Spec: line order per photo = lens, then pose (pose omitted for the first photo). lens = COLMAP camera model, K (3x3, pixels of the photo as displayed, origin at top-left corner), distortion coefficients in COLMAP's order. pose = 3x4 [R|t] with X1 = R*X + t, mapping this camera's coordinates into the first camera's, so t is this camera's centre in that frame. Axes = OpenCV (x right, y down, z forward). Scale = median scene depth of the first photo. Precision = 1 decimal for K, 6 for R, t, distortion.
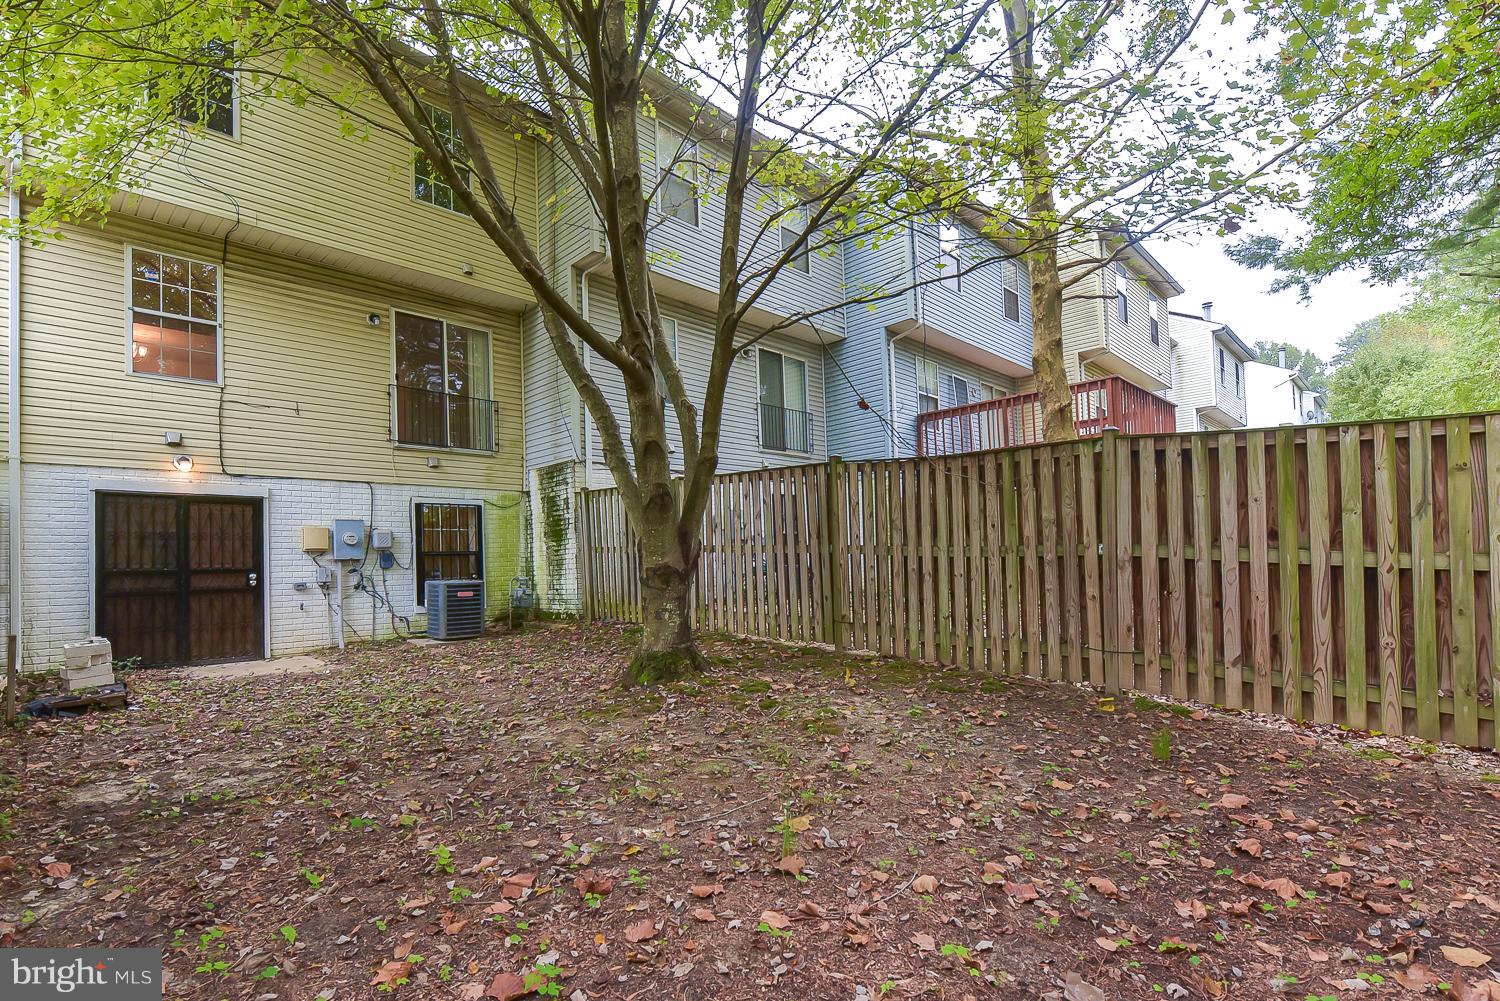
lens RADIAL K [[706.4, 0, 747.1], [0, 706.4, 540.2], [0, 0, 1]] dist [-0.002257, -0.001088]
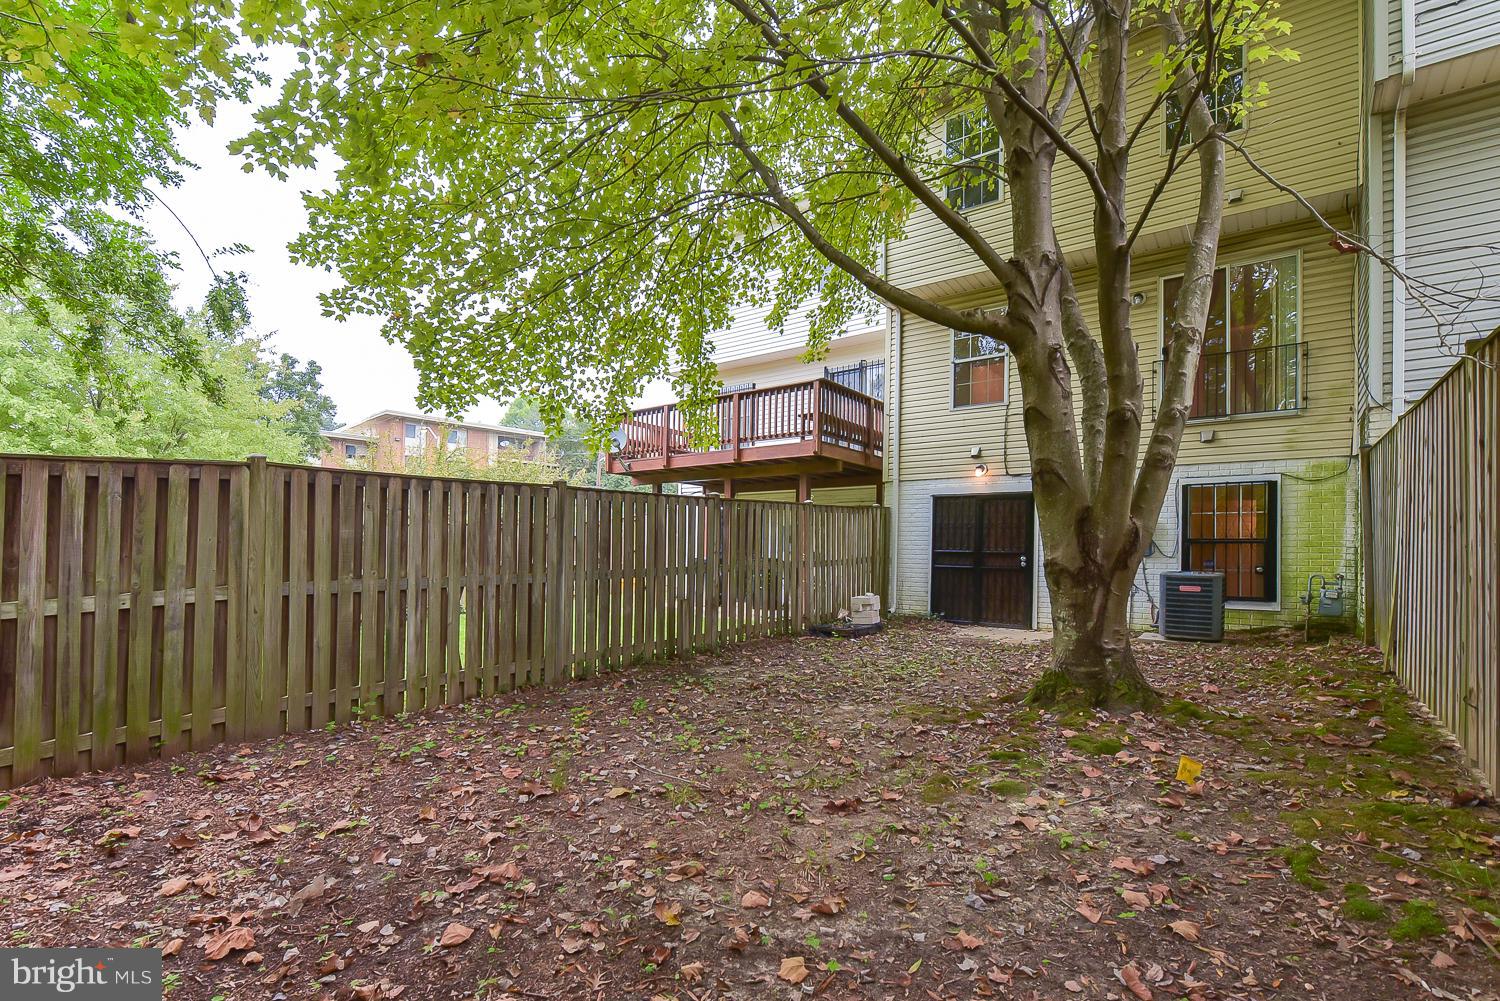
lens RADIAL K [[713.7, 0, 740.2], [0, 713.7, 542.0], [0, 0, 1]] dist [0.000114, -0.000127]
pose [[0.101937, 0.013129, -0.994704, 0.437616], [0.016040, 0.999761, 0.014839, -0.002692], [0.994662, -0.017468, 0.101702, 0.390573]]
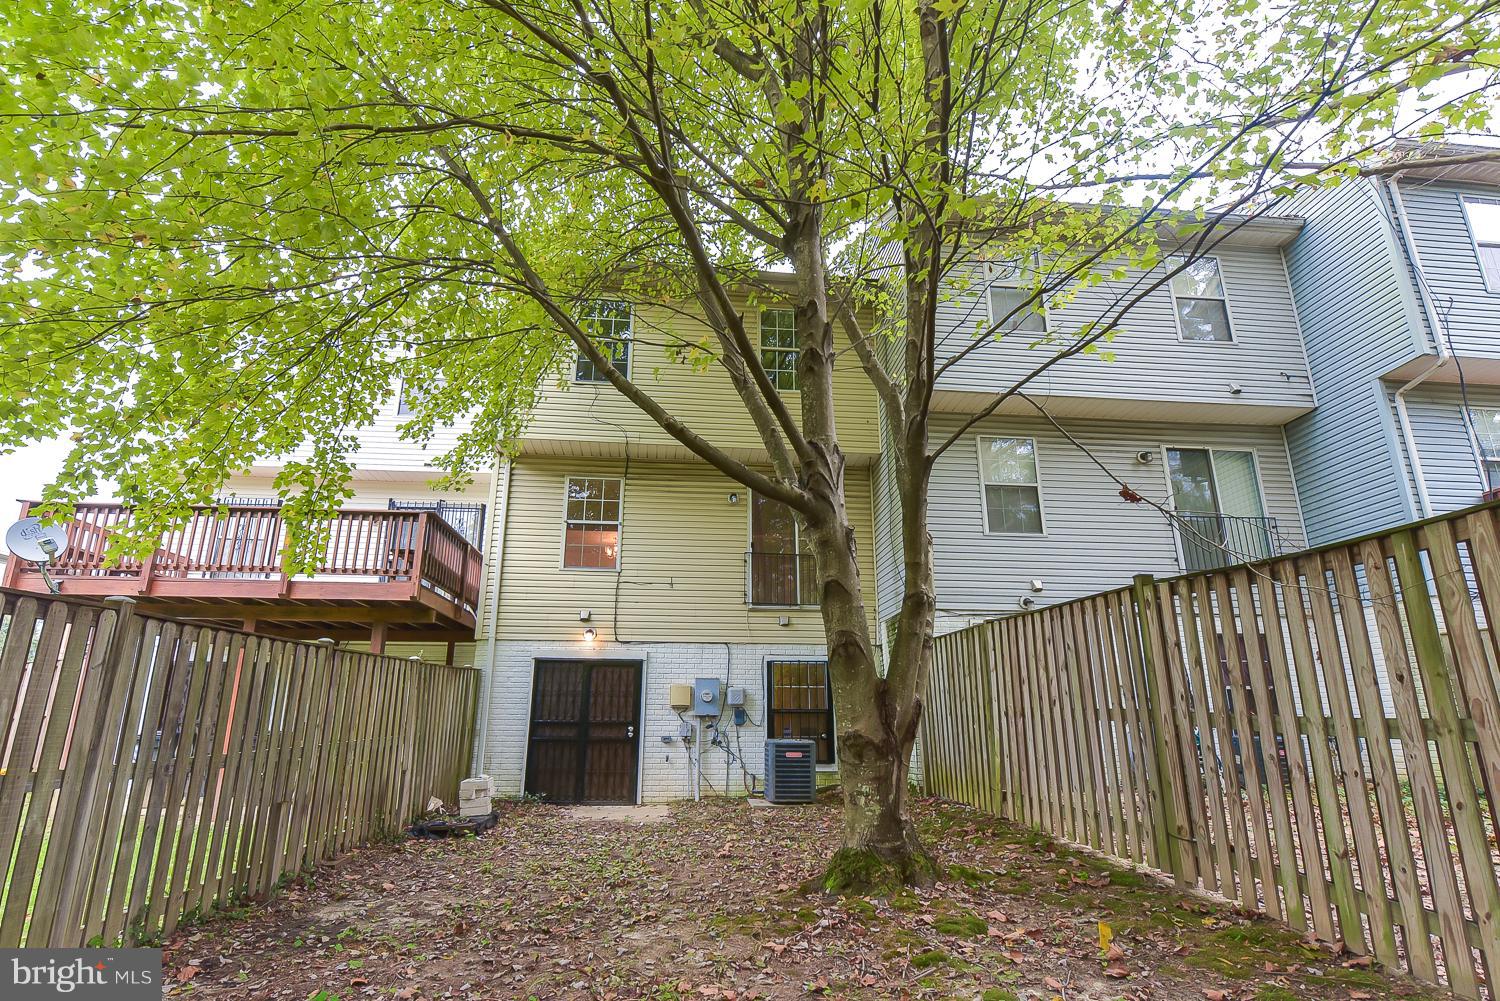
lens RADIAL K [[706.4, 0, 747.1], [0, 706.4, 540.2], [0, 0, 1]] dist [-0.002257, -0.001088]
pose [[0.760888, -0.135718, -0.634531, 0.221889], [-0.002961, 0.977146, -0.212550, -0.005720], [0.648876, 0.163606, 0.743097, 0.201211]]
